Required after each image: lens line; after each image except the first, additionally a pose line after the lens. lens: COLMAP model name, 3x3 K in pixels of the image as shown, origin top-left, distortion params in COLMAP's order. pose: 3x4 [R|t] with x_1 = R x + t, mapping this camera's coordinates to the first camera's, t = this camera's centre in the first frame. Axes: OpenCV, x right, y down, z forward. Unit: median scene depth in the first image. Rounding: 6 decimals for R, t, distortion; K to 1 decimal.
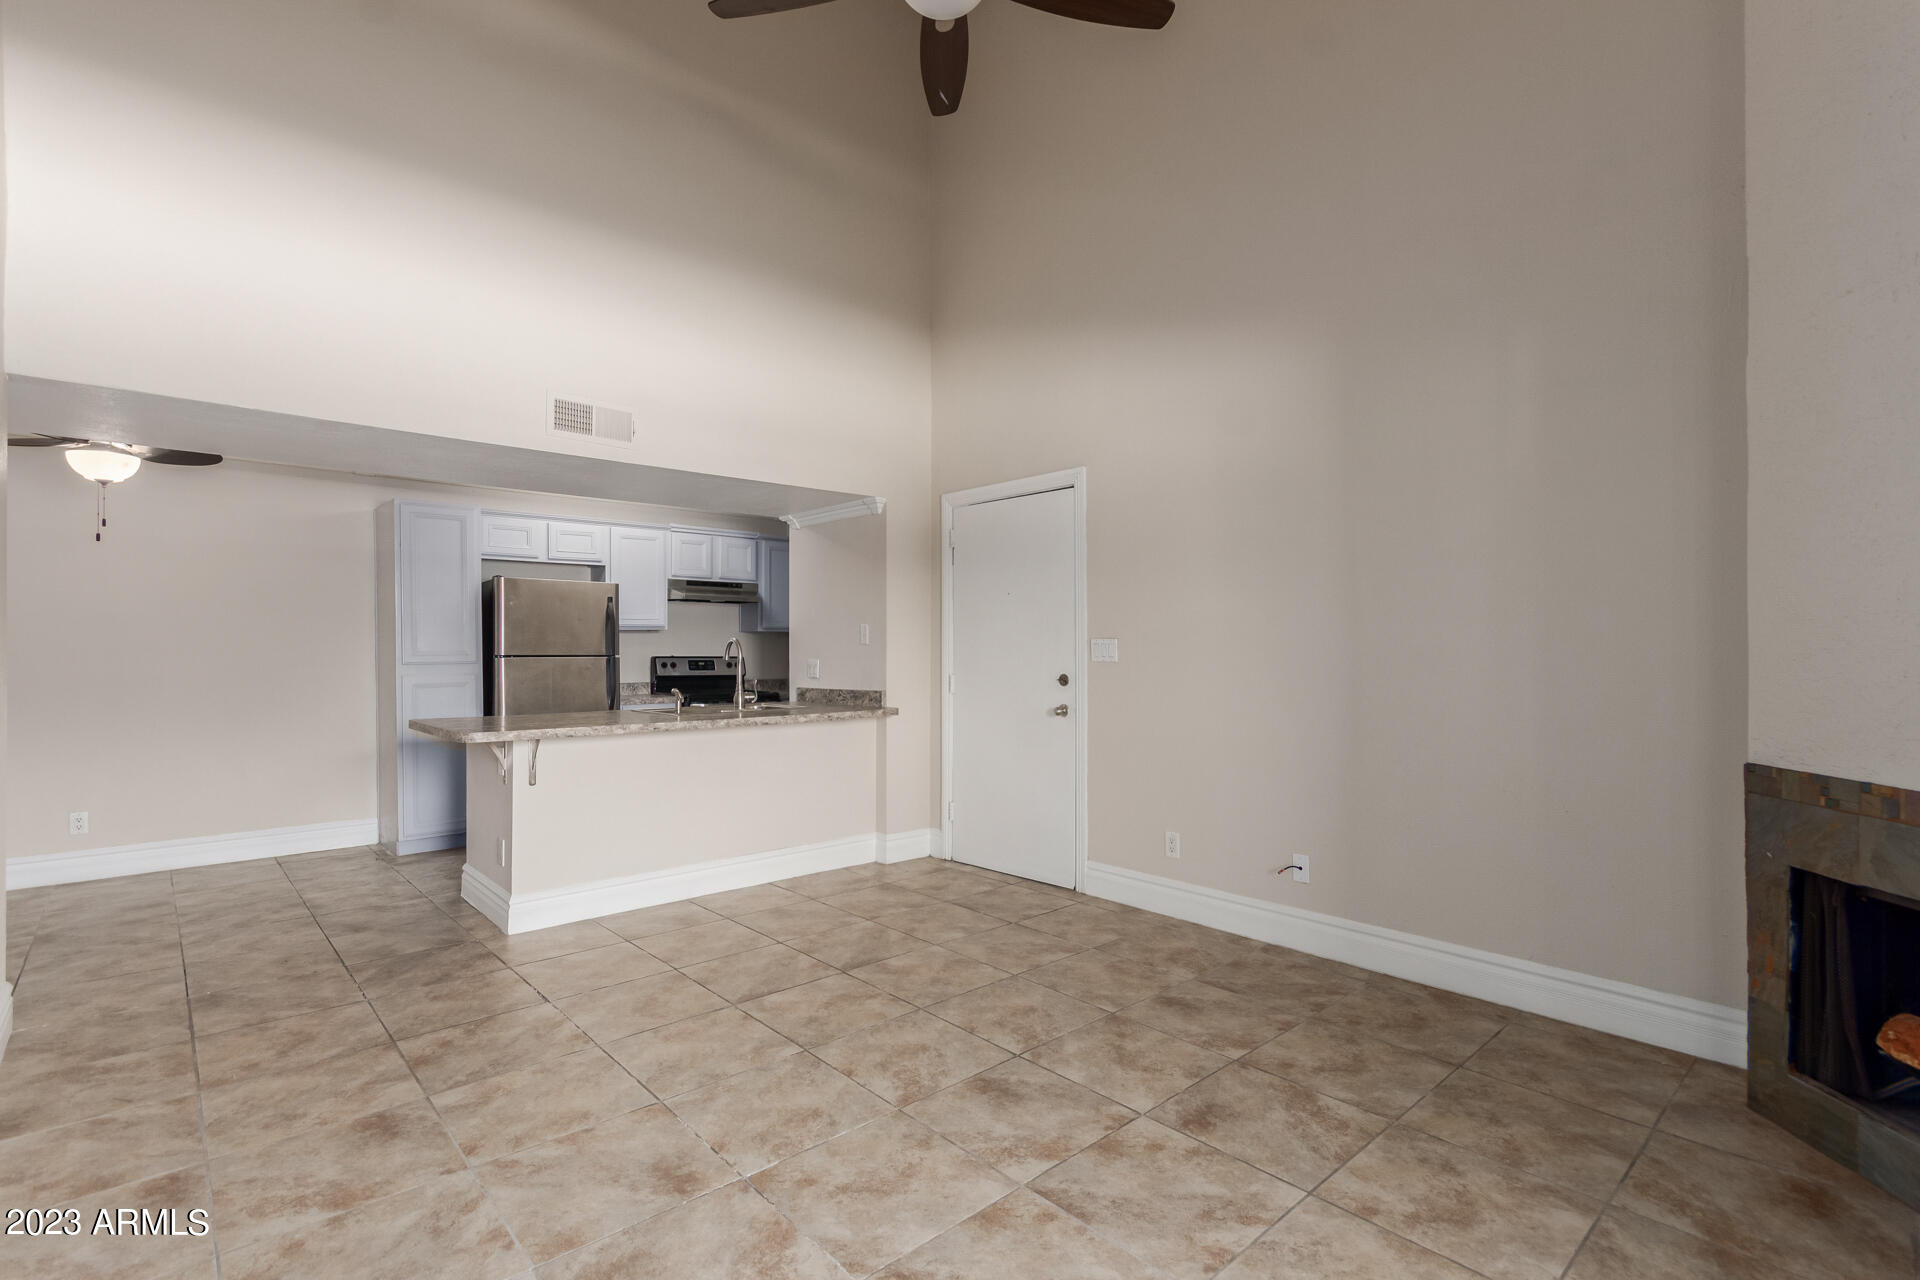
lens RADIAL K [[891.8, 0, 958.8], [0, 891.8, 647.8], [0, 0, 1]] dist [0.005329, 0.000519]
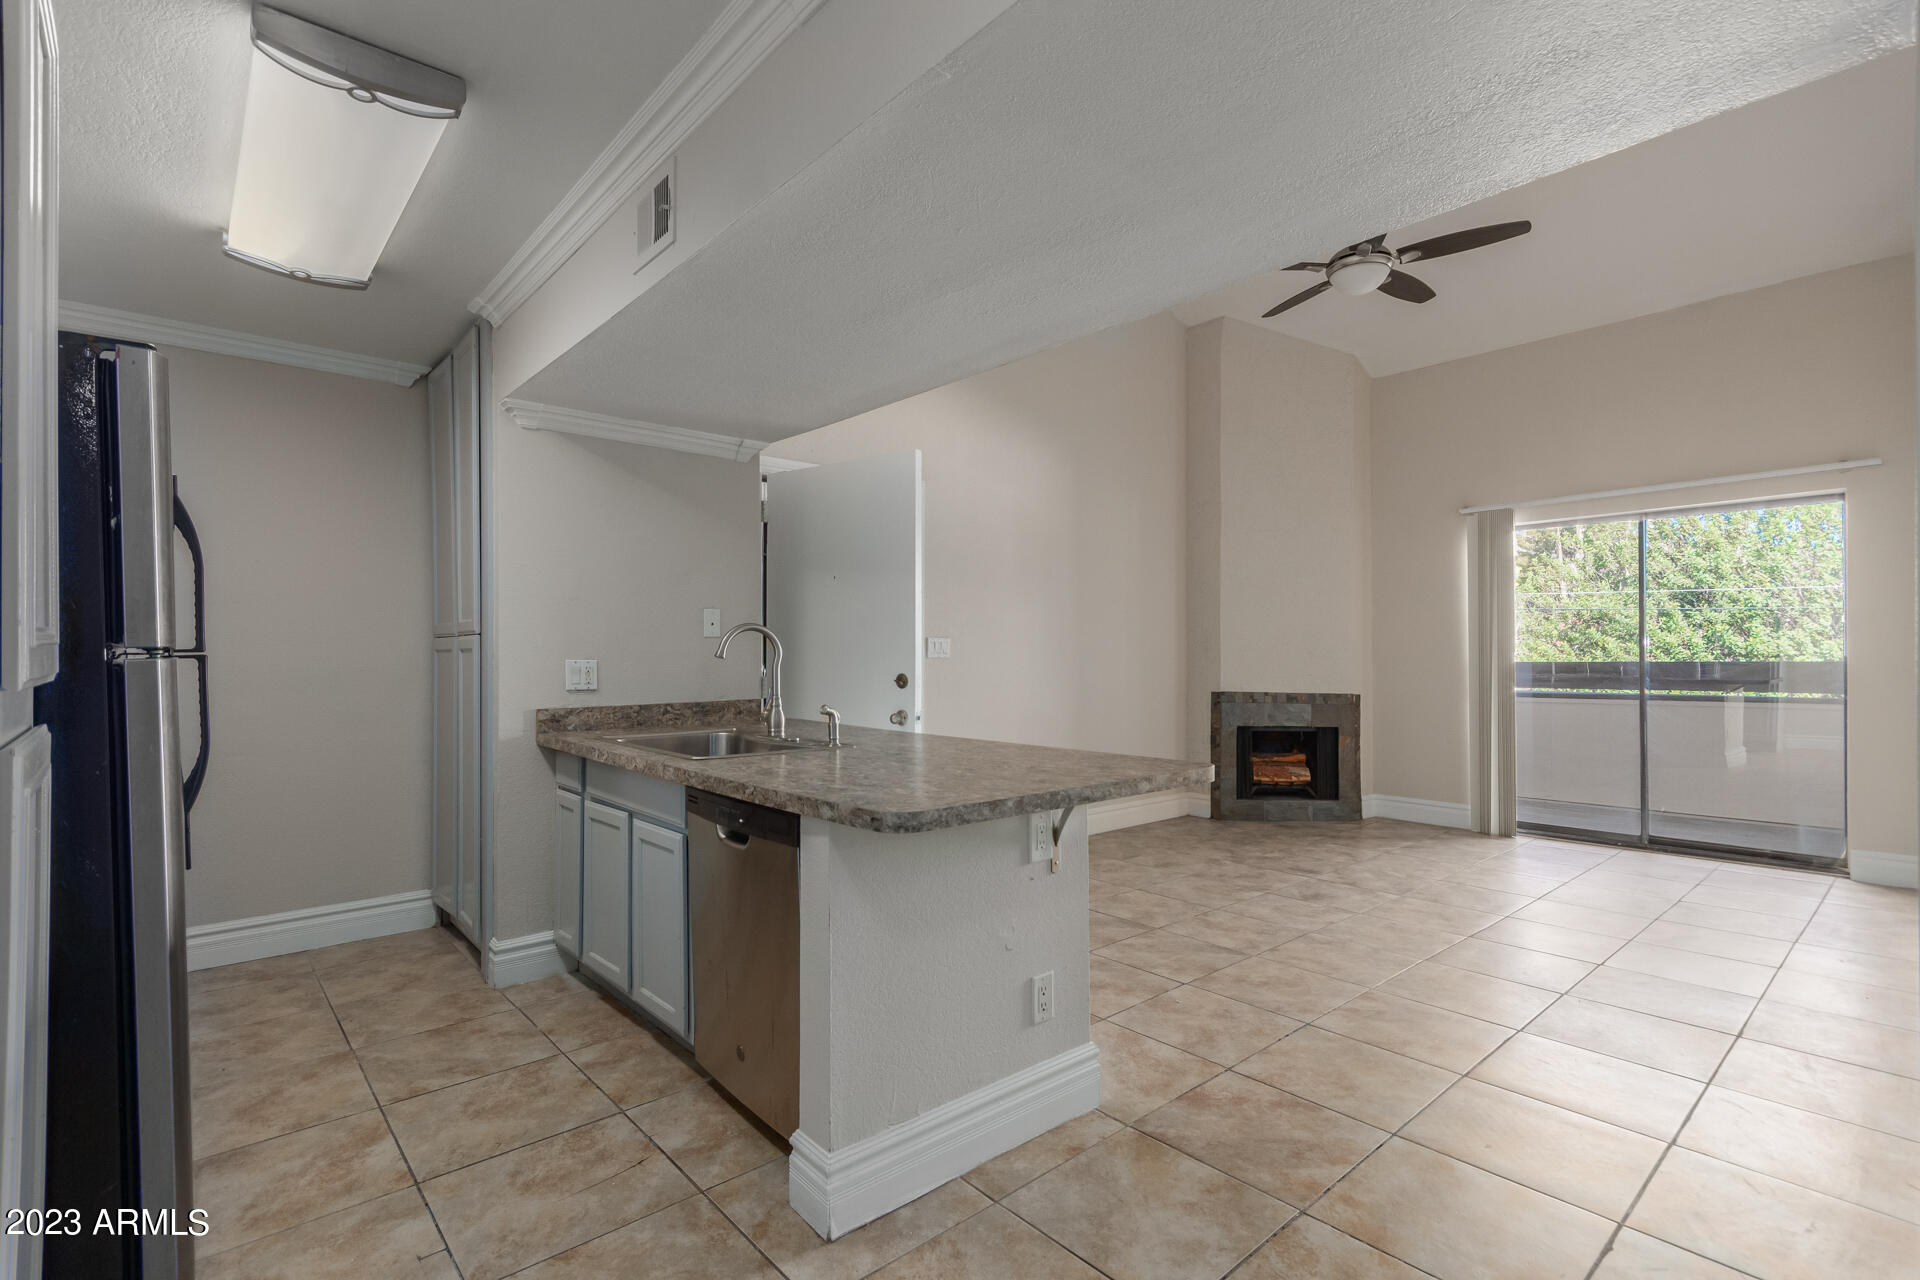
lens RADIAL K [[891.8, 0, 964.2], [0, 891.8, 650.4], [0, 0, 1]] dist [0.005329, 0.000519]
pose [[0.010167, 0.005384, 0.999934, -1.135726], [-0.002517, 0.999982, -0.005359, 0.014088], [-0.999945, -0.002463, 0.010181, 1.103643]]
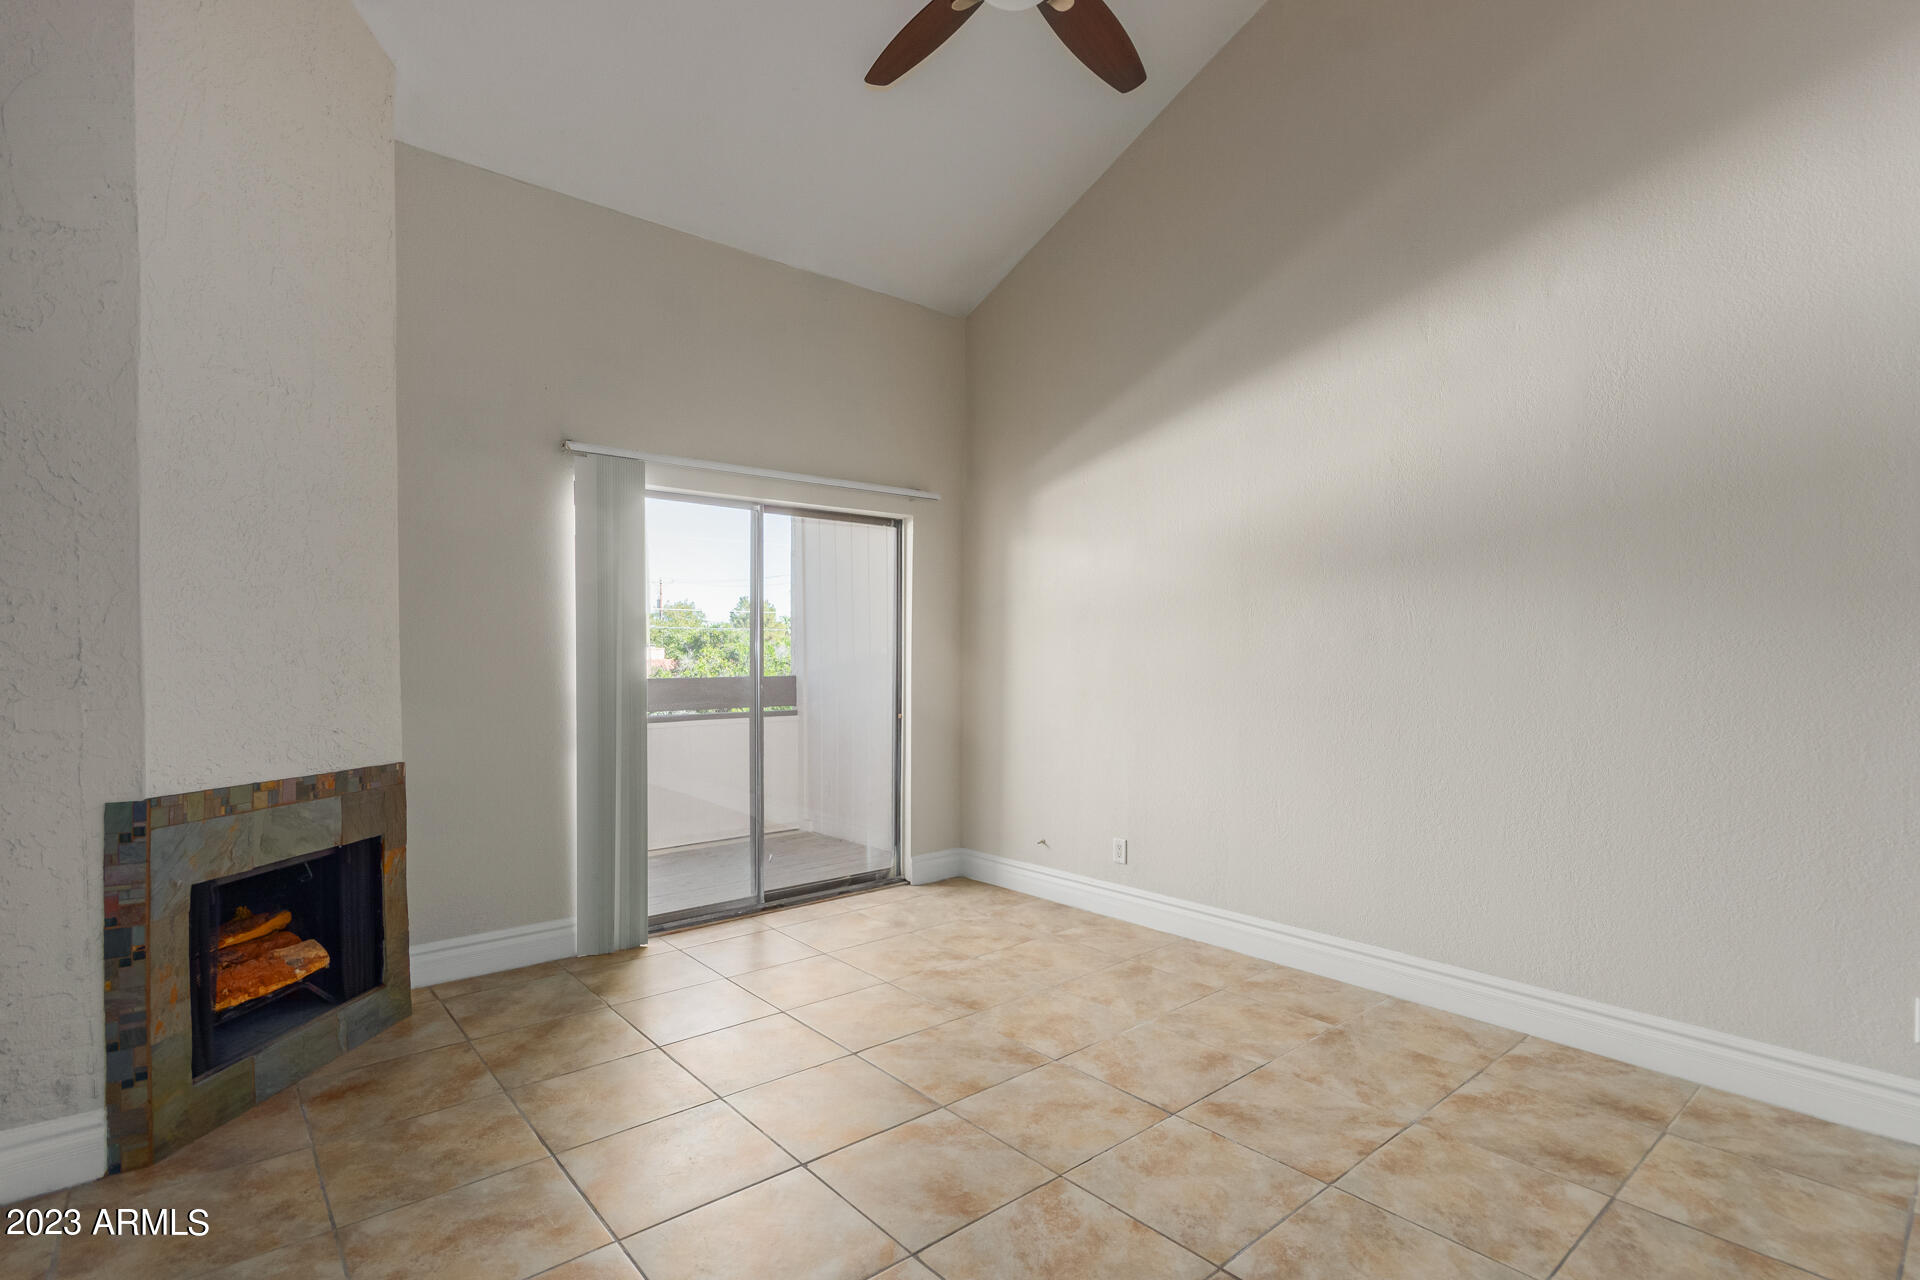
lens RADIAL K [[891.8, 0, 973.7], [0, 891.8, 686.5], [0, 0, 1]] dist [0.005329, 0.000519]
pose [[-0.999793, -0.001743, 0.020288, 0.002761], [-0.001221, 0.999669, 0.025714, -0.008074], [-0.020326, 0.025684, -0.999463, 1.210905]]
